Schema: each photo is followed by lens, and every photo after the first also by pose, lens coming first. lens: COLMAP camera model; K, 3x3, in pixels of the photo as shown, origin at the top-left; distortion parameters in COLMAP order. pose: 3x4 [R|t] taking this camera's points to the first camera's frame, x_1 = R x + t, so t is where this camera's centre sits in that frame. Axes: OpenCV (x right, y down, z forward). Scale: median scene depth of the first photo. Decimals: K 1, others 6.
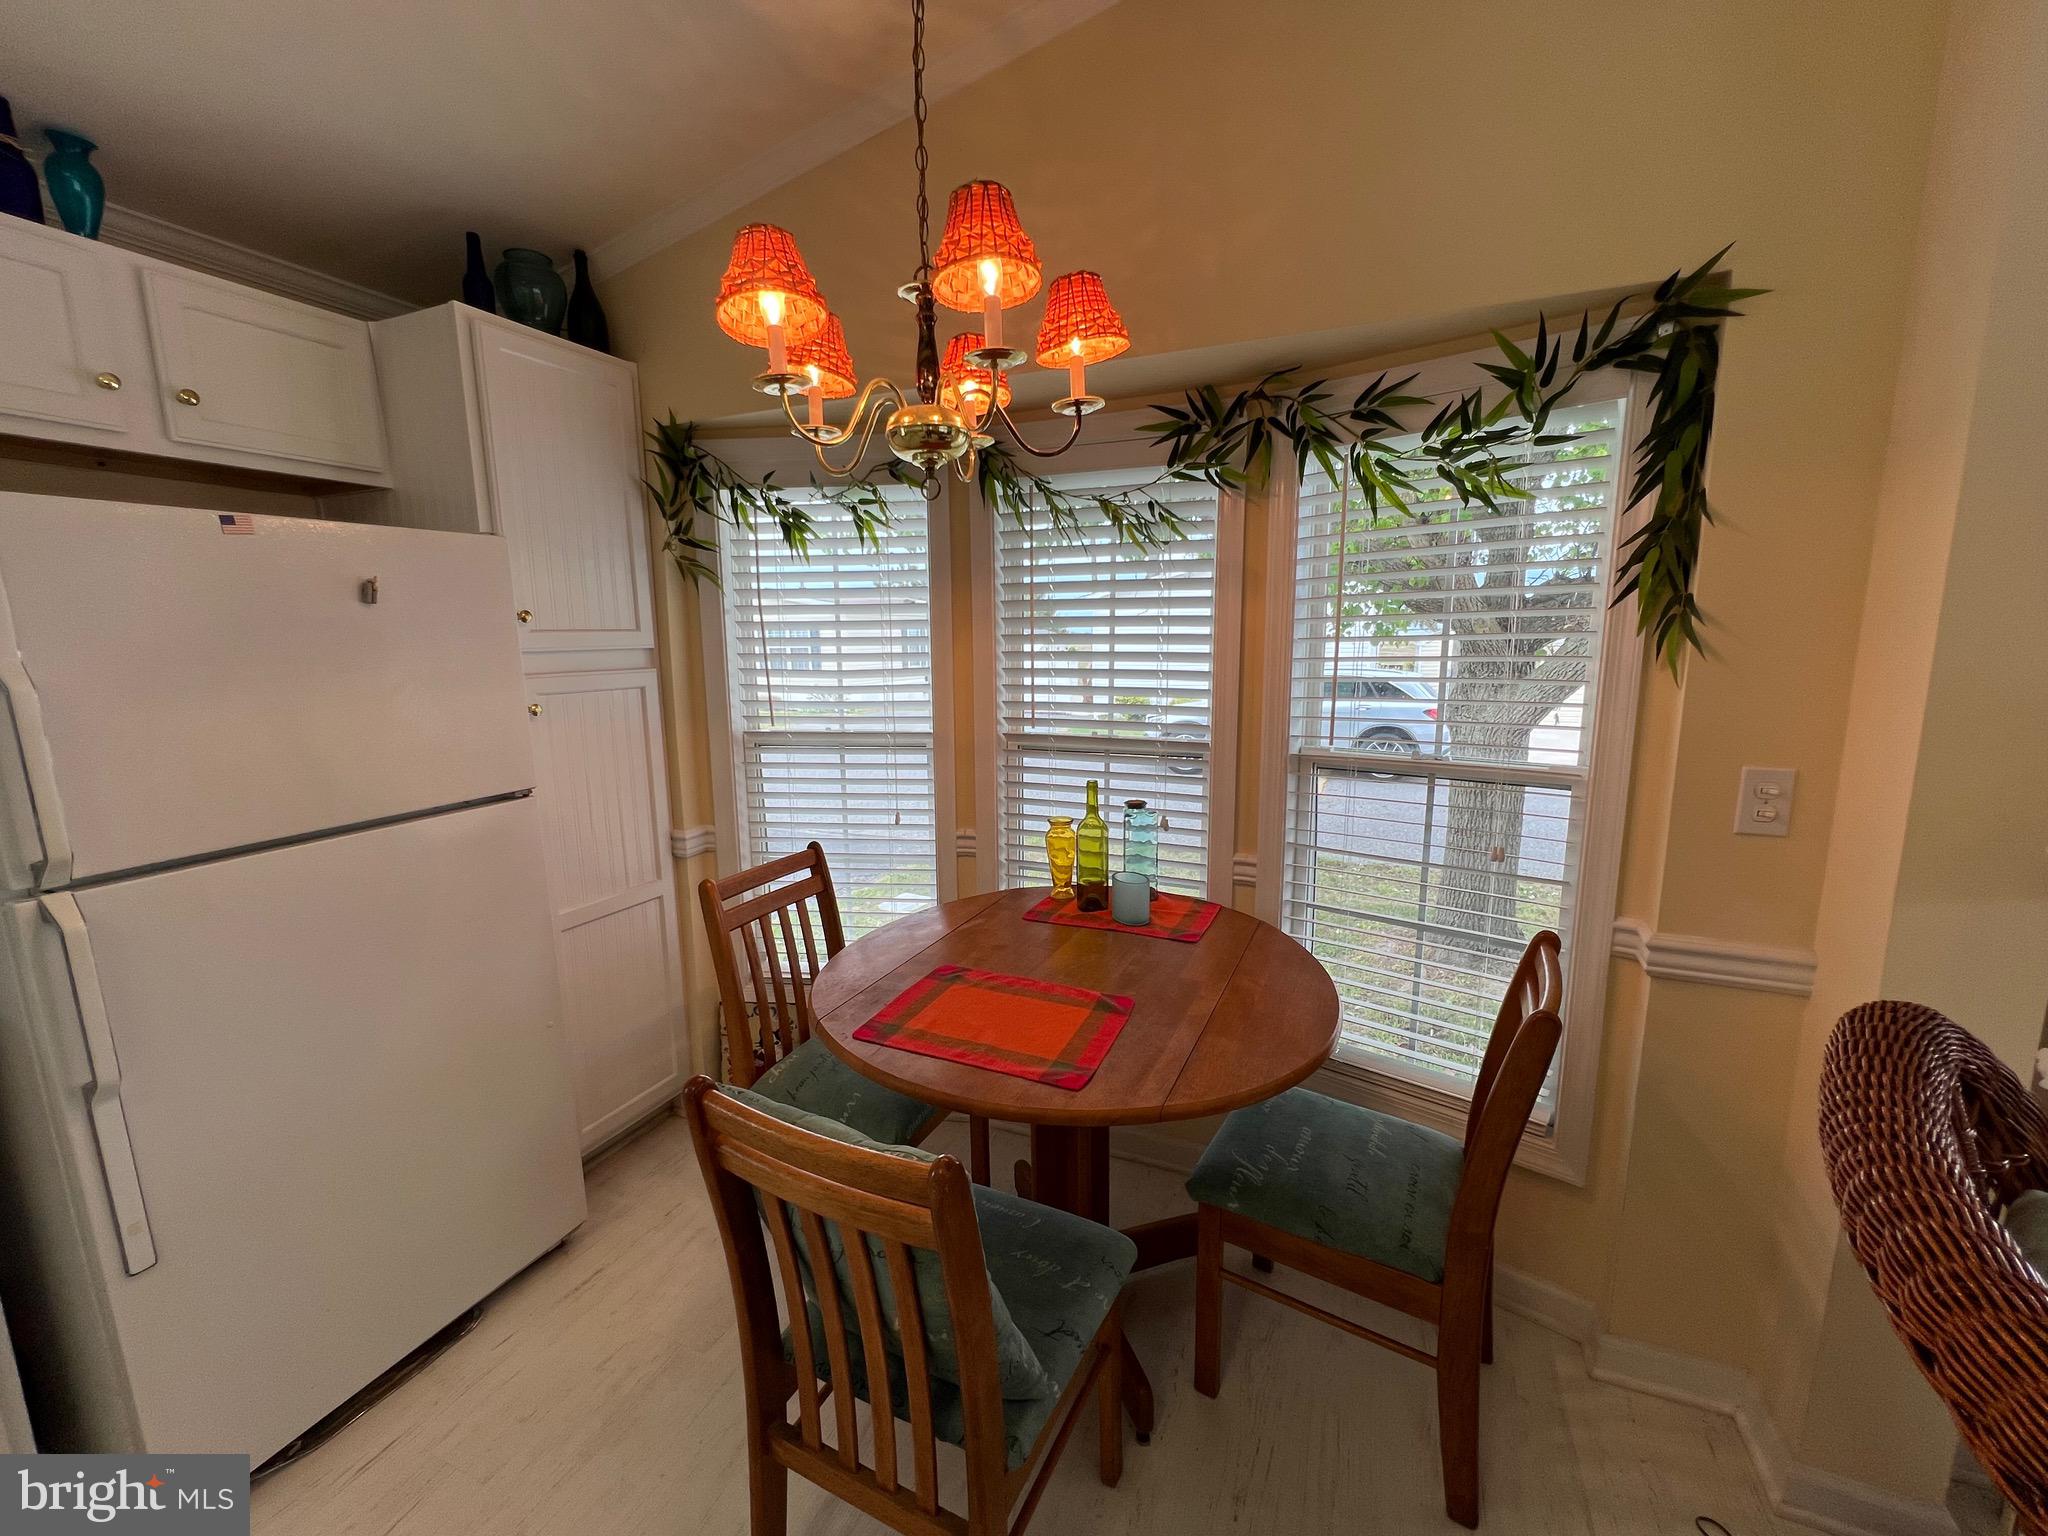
lens RADIAL K [[819.5, 0, 1019.6], [0, 819.5, 769.7], [0, 0, 1]] dist [-0.002682, 0.000314]
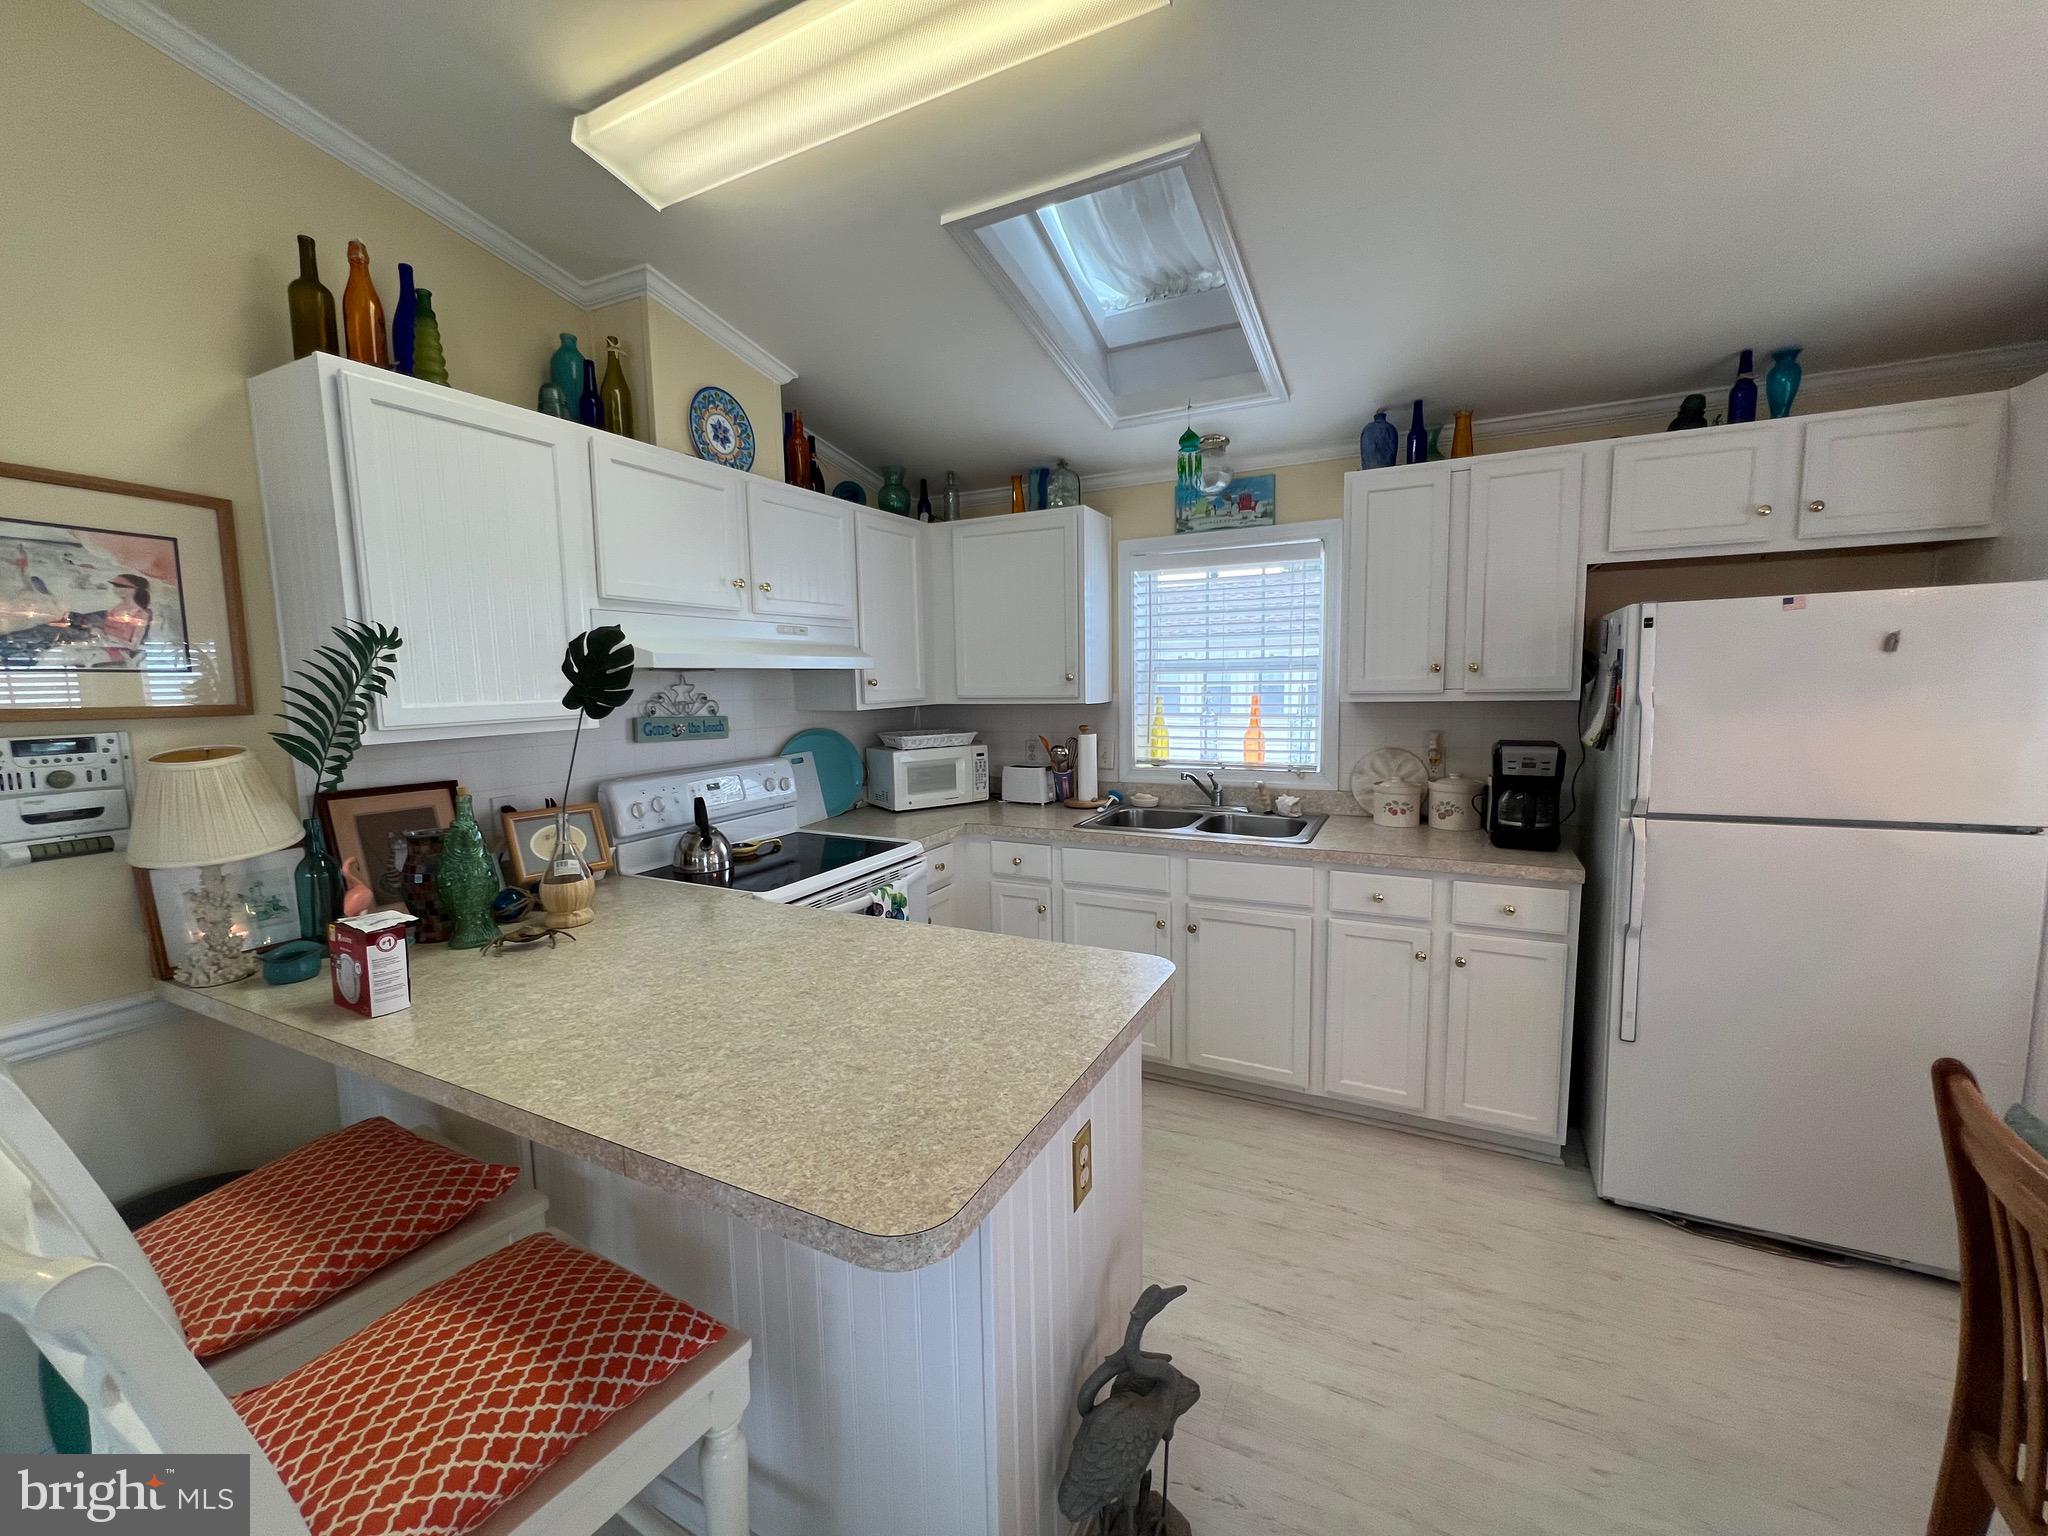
lens RADIAL K [[823.6, 0, 1024.0], [0, 823.6, 768.0], [0, 0, 1]] dist [-0.002949, -0.000016]
pose [[-0.069485, 0.120334, -0.990299, 0.402828], [-0.143101, 0.981229, 0.129273, -0.000166], [0.987266, 0.150695, -0.050961, -0.158273]]
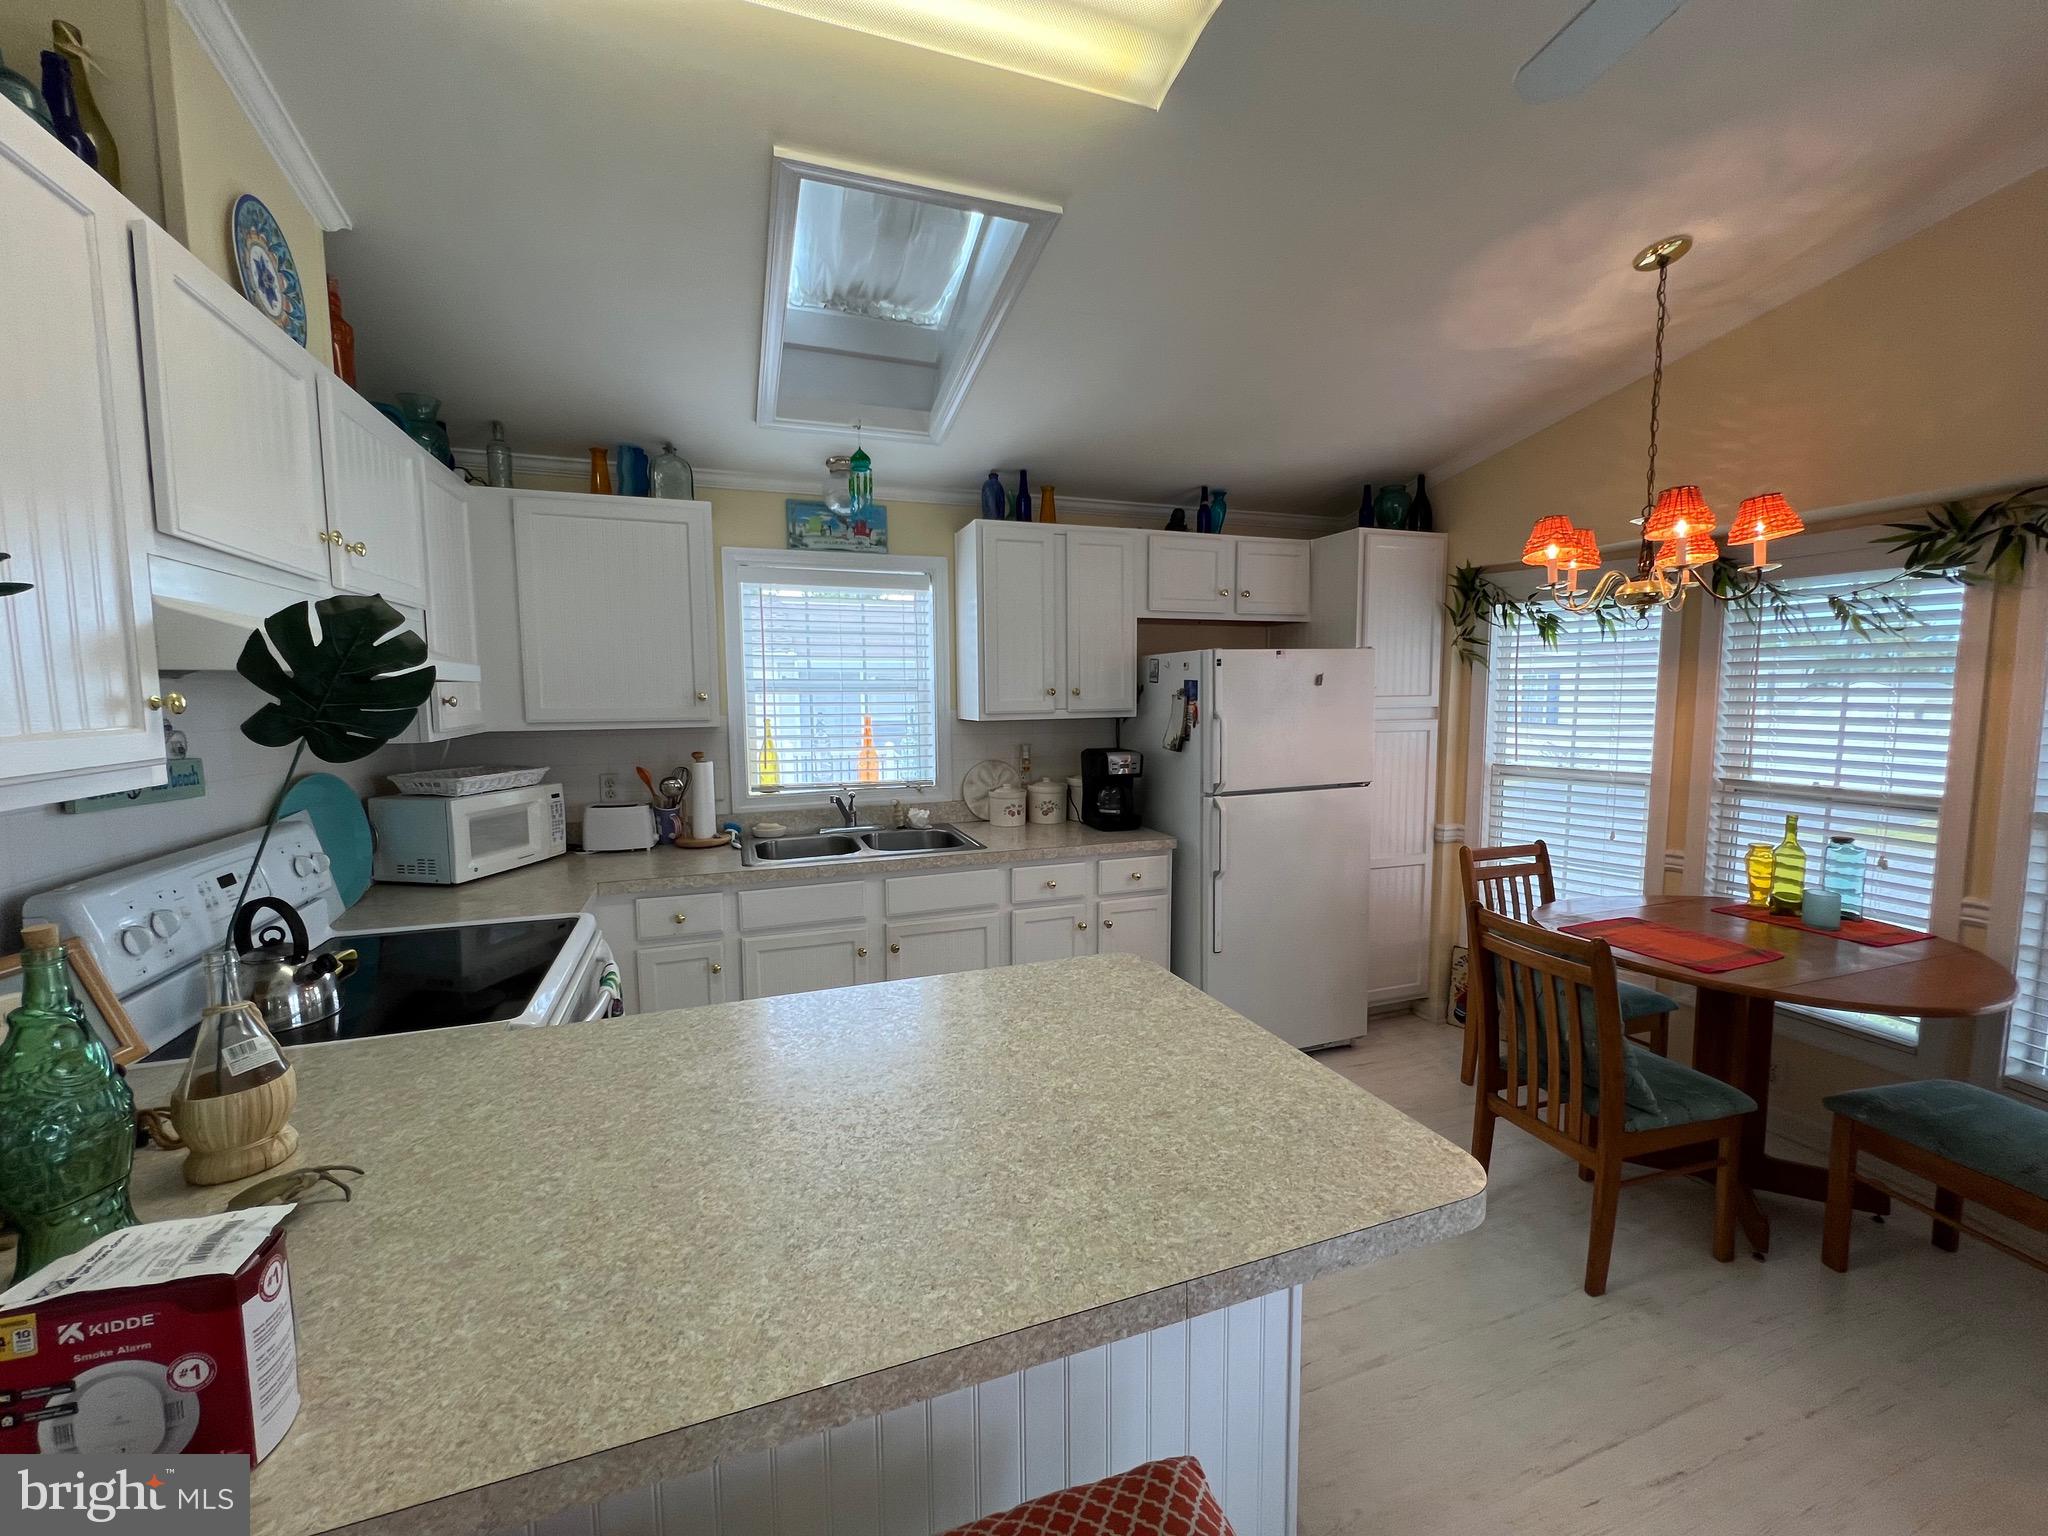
lens RADIAL K [[819.5, 0, 1019.6], [0, 819.5, 769.7], [0, 0, 1]] dist [-0.002682, 0.000314]
pose [[0.684611, 0.073393, -0.725205, 0.171097], [-0.117883, 0.992969, -0.010793, 0.092617], [0.719313, 0.092878, 0.688449, -0.720258]]
